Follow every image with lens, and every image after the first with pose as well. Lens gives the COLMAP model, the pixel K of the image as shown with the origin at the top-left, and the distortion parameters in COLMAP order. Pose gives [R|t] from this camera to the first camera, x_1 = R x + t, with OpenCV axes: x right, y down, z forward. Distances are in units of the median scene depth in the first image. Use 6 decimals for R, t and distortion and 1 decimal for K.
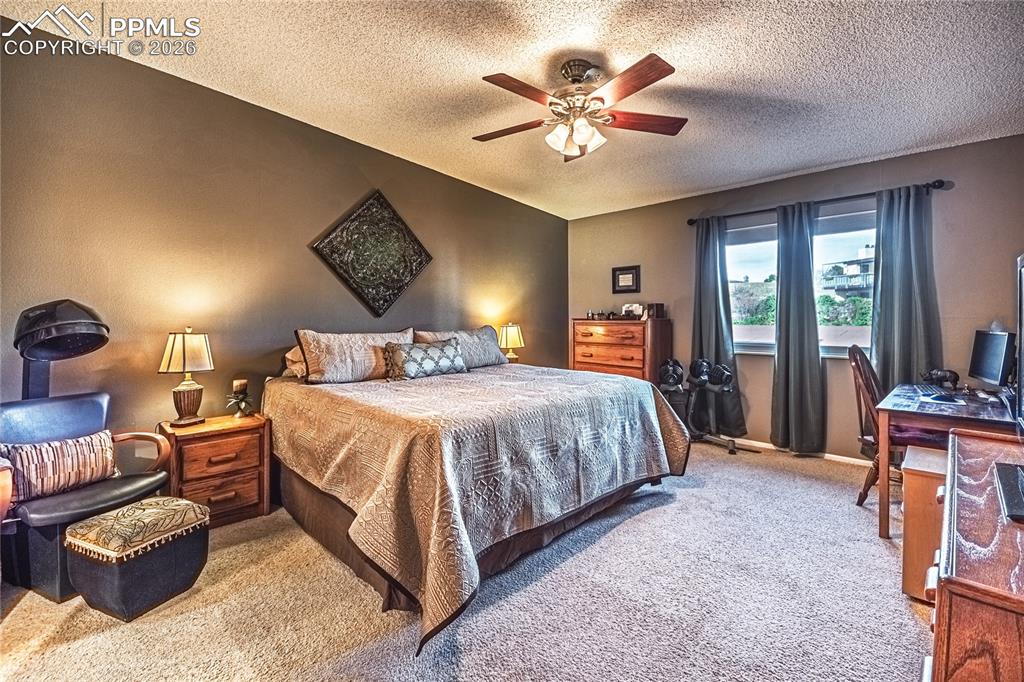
lens RADIAL K [[445.6, 0, 461.1], [0, 445.6, 313.5], [0, 0, 1]] dist [-0.001662, -0.004146]
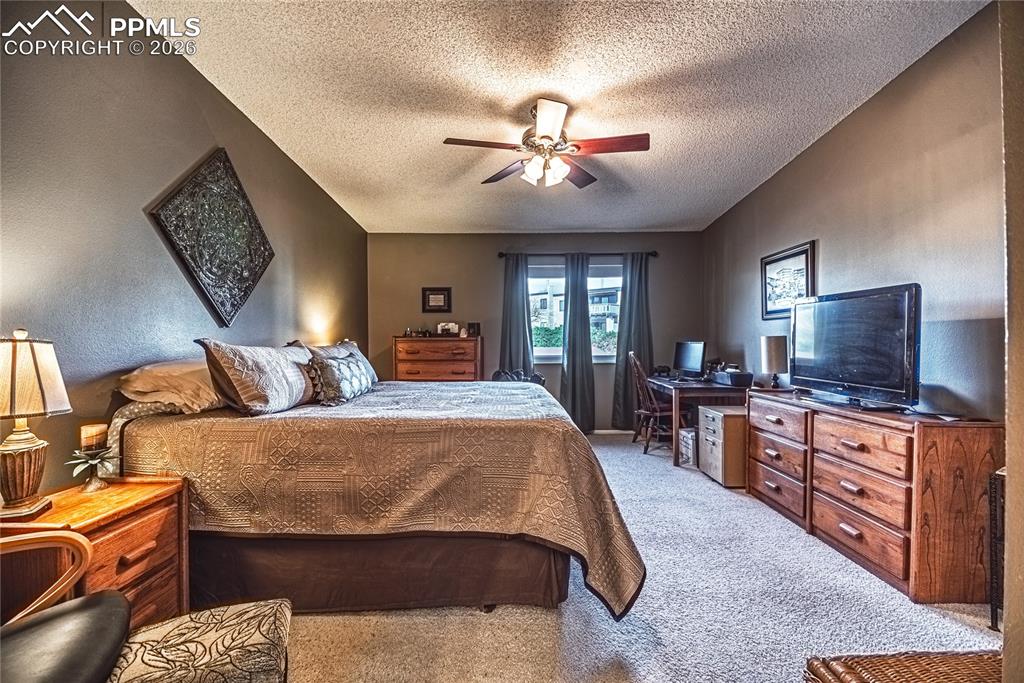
lens RADIAL K [[477.4, 0, 504.1], [0, 477.4, 343.0], [0, 0, 1]] dist [0.002514, -0.010444]
pose [[0.680637, 0.003483, 0.732612, -0.462951], [-0.007592, 0.999969, 0.002299, 0.029670], [-0.732581, -0.007127, 0.680642, 0.154194]]
